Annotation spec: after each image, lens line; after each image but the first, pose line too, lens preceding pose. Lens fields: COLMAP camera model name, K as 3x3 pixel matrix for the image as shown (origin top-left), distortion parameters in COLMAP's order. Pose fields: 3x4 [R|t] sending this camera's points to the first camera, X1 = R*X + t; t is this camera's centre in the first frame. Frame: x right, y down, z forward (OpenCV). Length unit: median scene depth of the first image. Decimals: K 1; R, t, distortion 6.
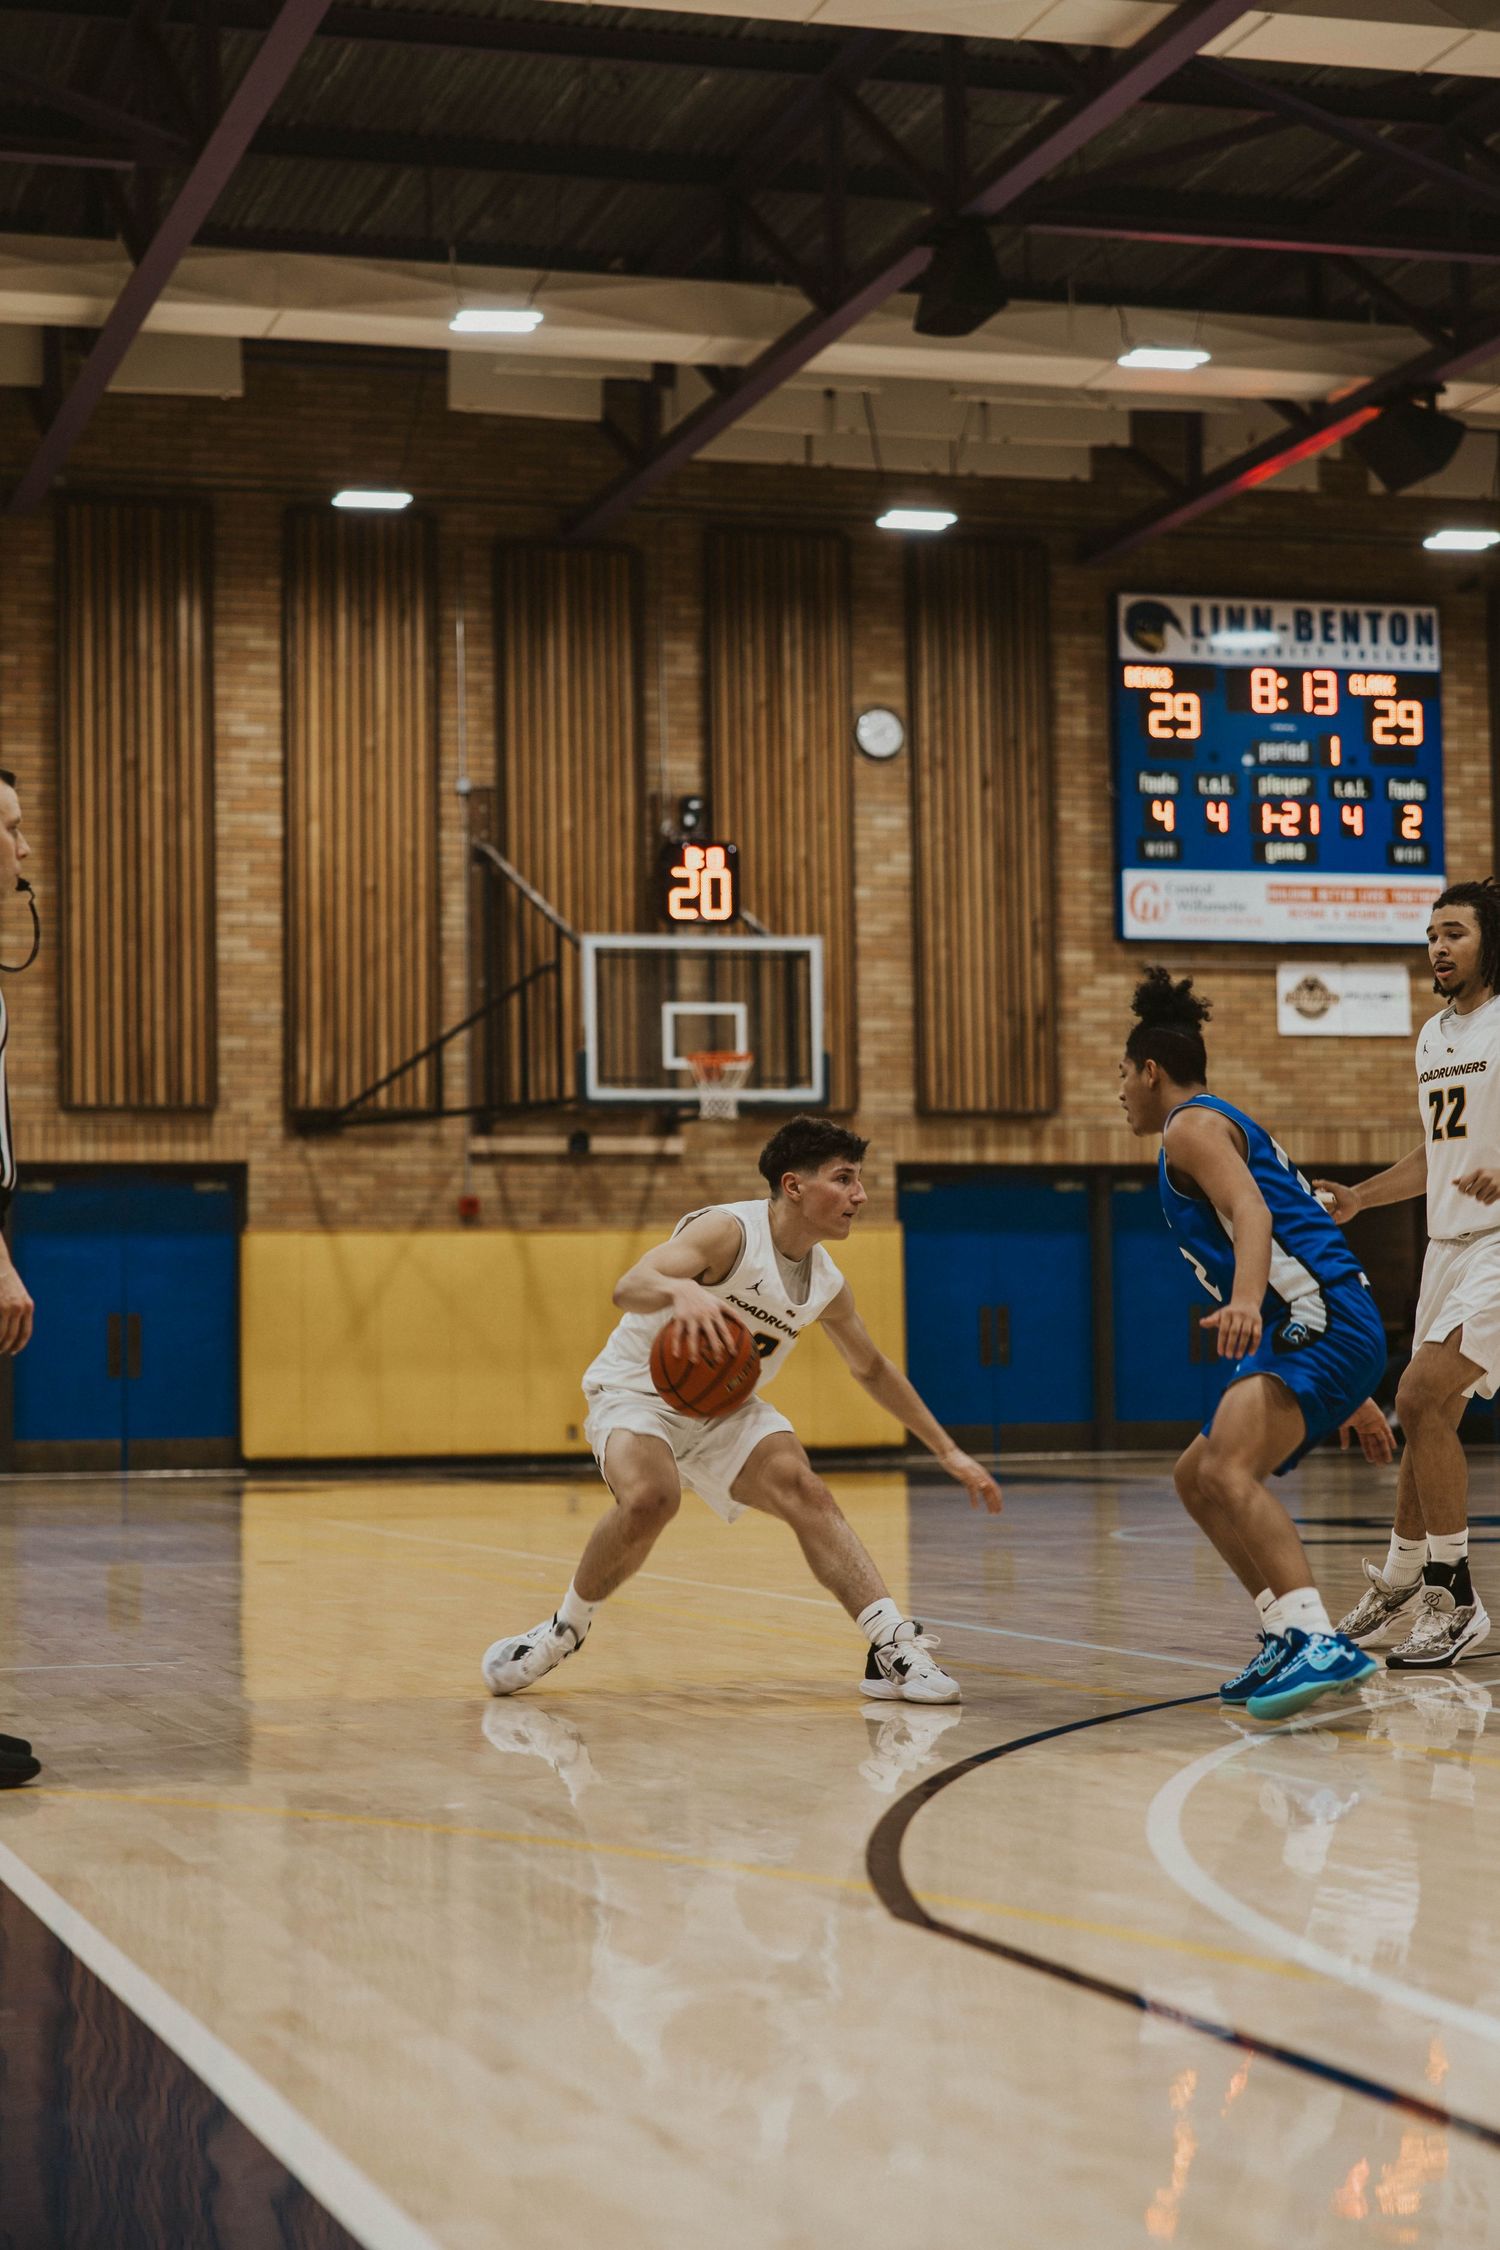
lens RADIAL K [[4533.7, 0, 760.3], [0, 4533.7, 1102.6], [0, 0, 1]] dist [0.071512, 0.000000]
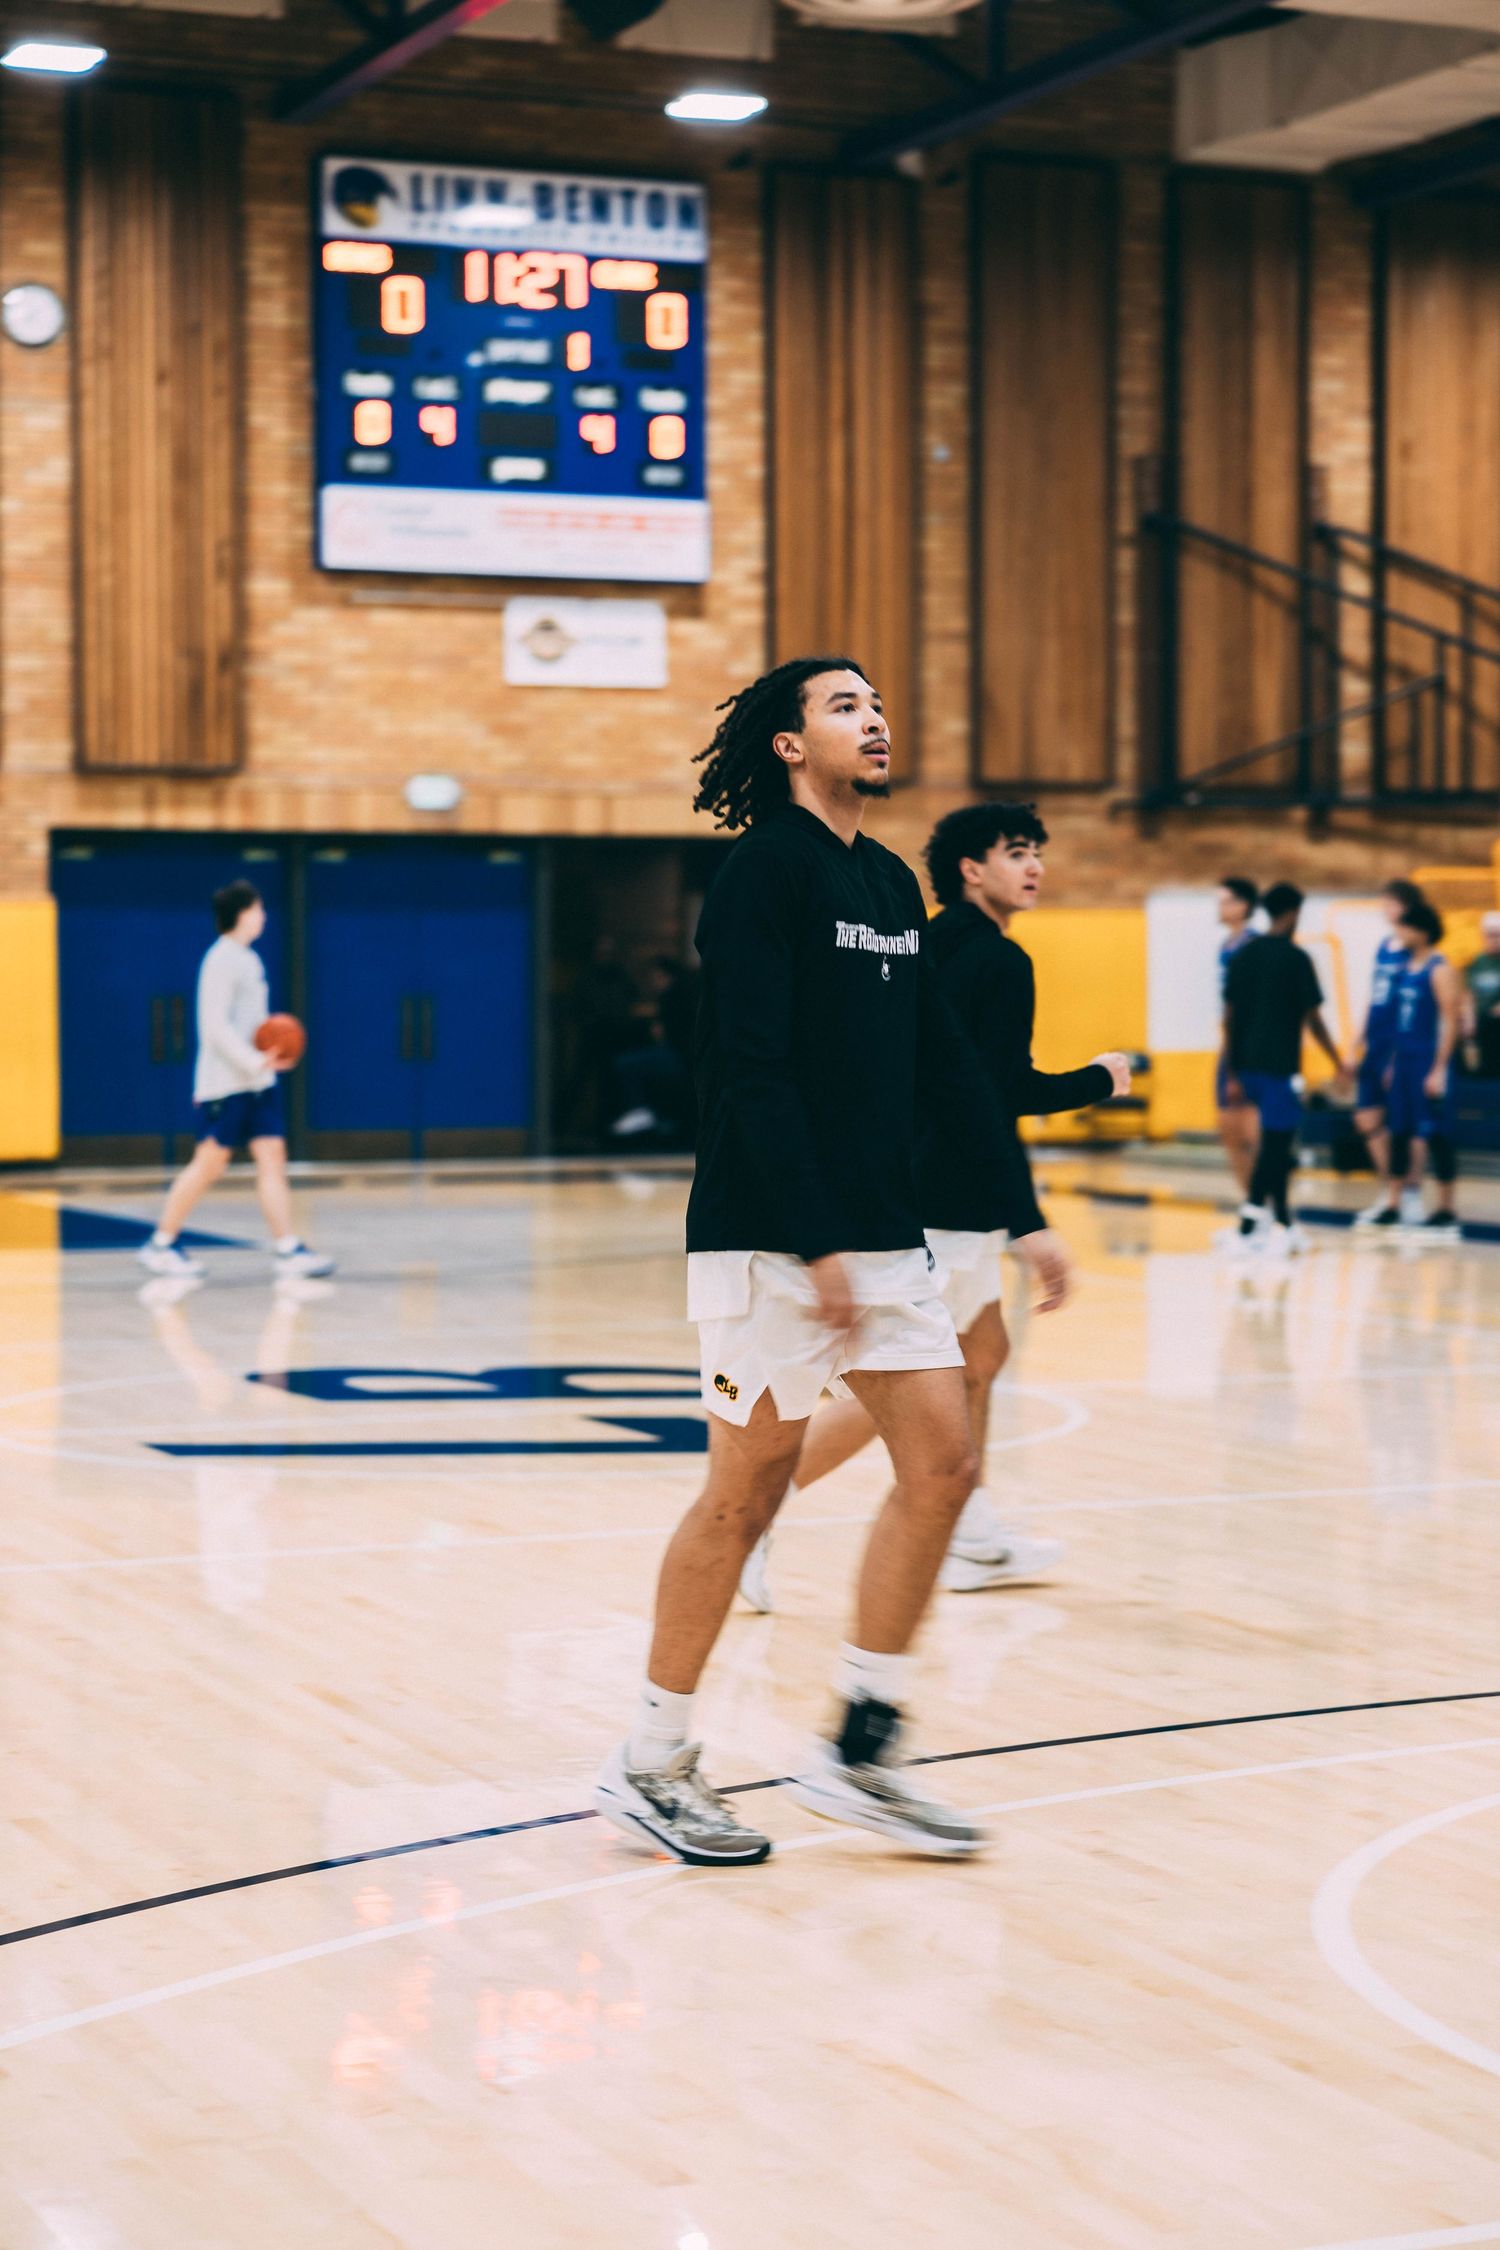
lens RADIAL K [[4533.7, 0, 725.6], [0, 4533.7, 1040.1], [0, 0, 1]] dist [0.071512, 0.000000]
pose [[0.994662, 0.011655, 0.102523, 0.068391], [-0.019841, 0.996662, 0.079187, -0.016483], [-0.101258, -0.080798, 0.991574, 0.137256]]
